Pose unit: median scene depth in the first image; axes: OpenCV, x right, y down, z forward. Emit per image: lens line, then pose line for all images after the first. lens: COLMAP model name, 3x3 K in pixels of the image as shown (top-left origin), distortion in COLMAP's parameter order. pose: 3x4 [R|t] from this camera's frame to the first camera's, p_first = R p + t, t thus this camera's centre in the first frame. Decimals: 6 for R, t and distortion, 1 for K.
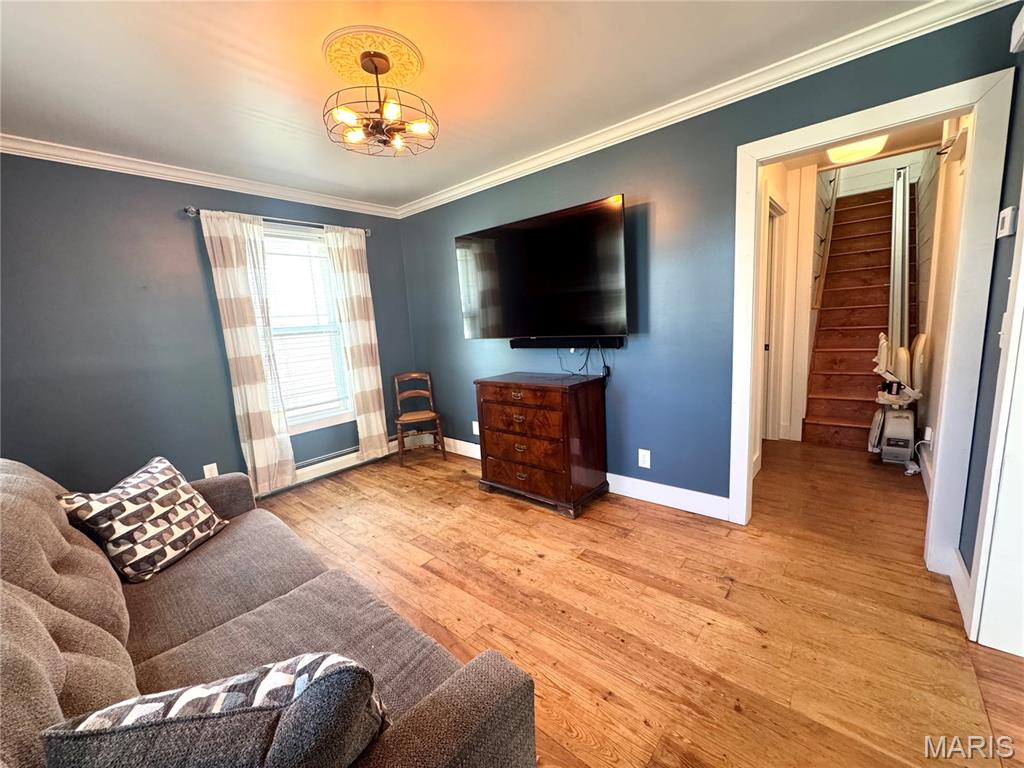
lens RADIAL K [[409.2, 0, 512.3], [0, 409.2, 379.9], [0, 0, 1]] dist [0.001332, 0.000720]
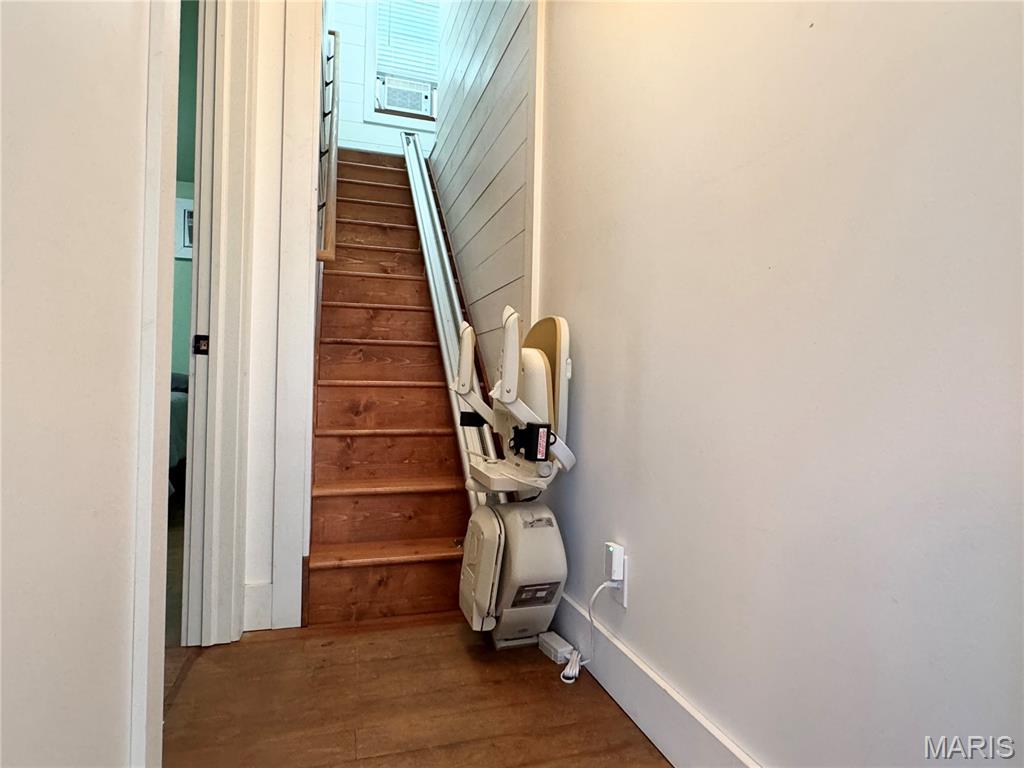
lens RADIAL K [[565.5, 0, 512.3], [0, 565.5, 383.4], [0, 0, 1]] dist [-0.016367, 0.000036]
pose [[0.522887, 0.080196, 0.848621, 0.390529], [0.073459, 0.987621, -0.138594, 0.027964], [-0.849231, 0.134807, 0.510523, 0.594697]]
